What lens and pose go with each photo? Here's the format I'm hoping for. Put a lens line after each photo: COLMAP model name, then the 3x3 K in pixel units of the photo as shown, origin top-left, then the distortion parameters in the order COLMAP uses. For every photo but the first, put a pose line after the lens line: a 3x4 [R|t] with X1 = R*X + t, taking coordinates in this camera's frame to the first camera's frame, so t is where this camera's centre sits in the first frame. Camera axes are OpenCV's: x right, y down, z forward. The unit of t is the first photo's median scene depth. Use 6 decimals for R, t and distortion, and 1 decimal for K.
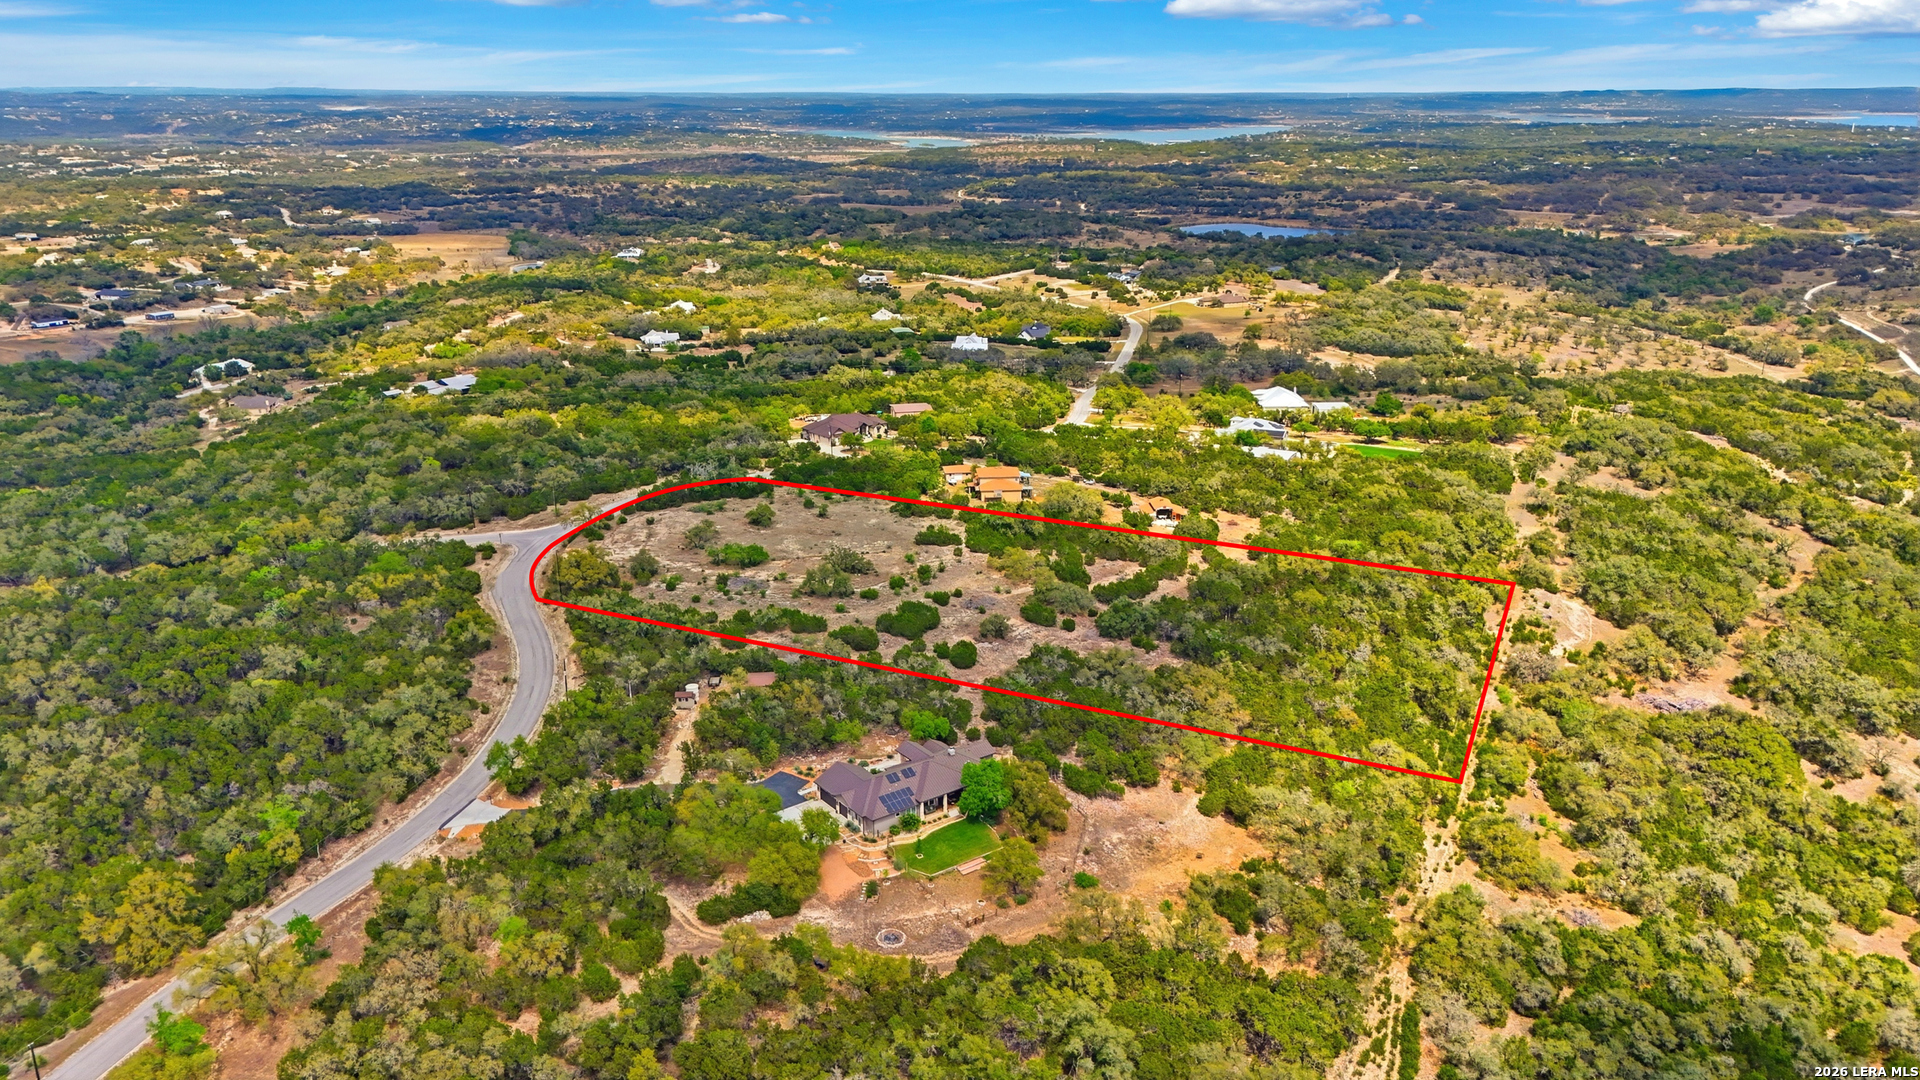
lens RADIAL K [[1413.3, 0, 960.0], [0, 1413.3, 540.0], [0, 0, 1]] dist [0.044553, -0.042113]
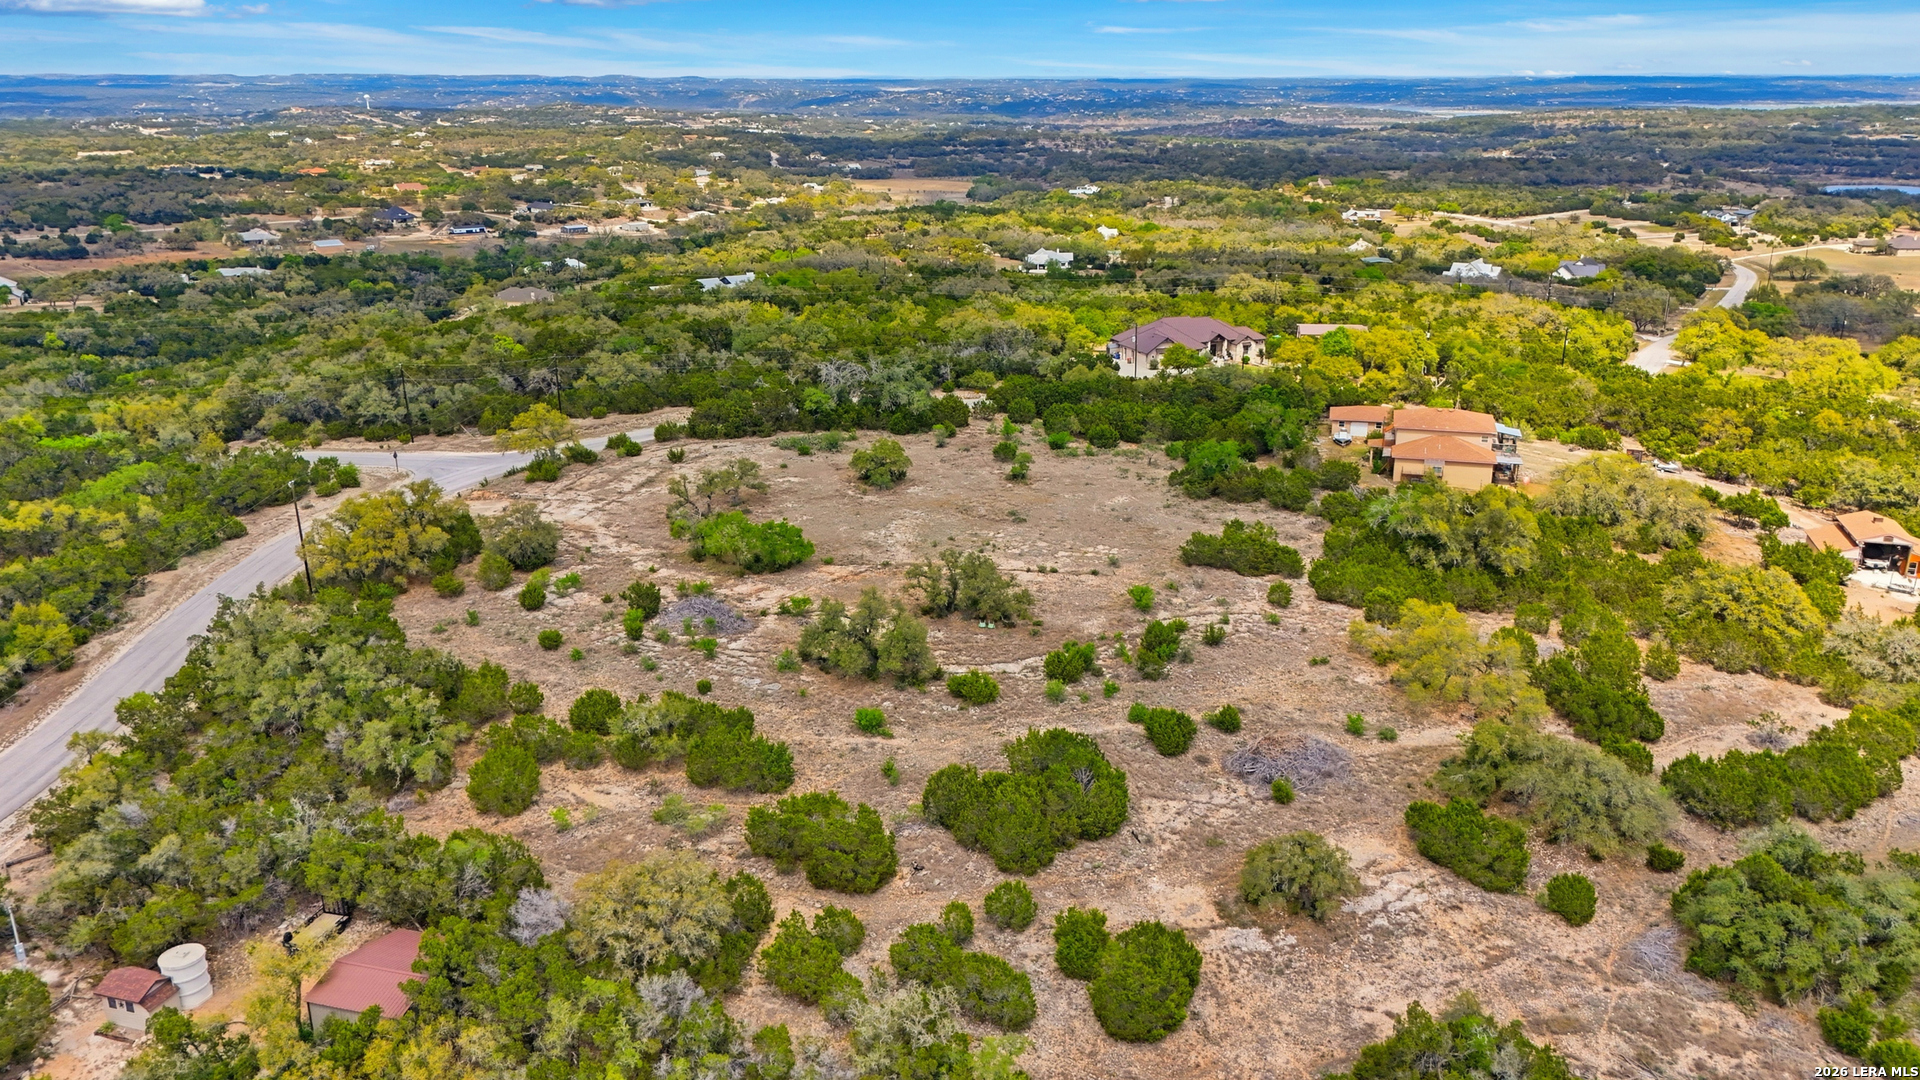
lens RADIAL K [[1413.3, 0, 960.0], [0, 1413.3, 540.0], [0, 0, 1]] dist [0.044553, -0.042113]
pose [[0.935383, 0.106964, -0.337072, 0.036541], [-0.105208, 0.994172, 0.023528, -0.005115], [0.337624, 0.013455, 0.941185, 0.495130]]
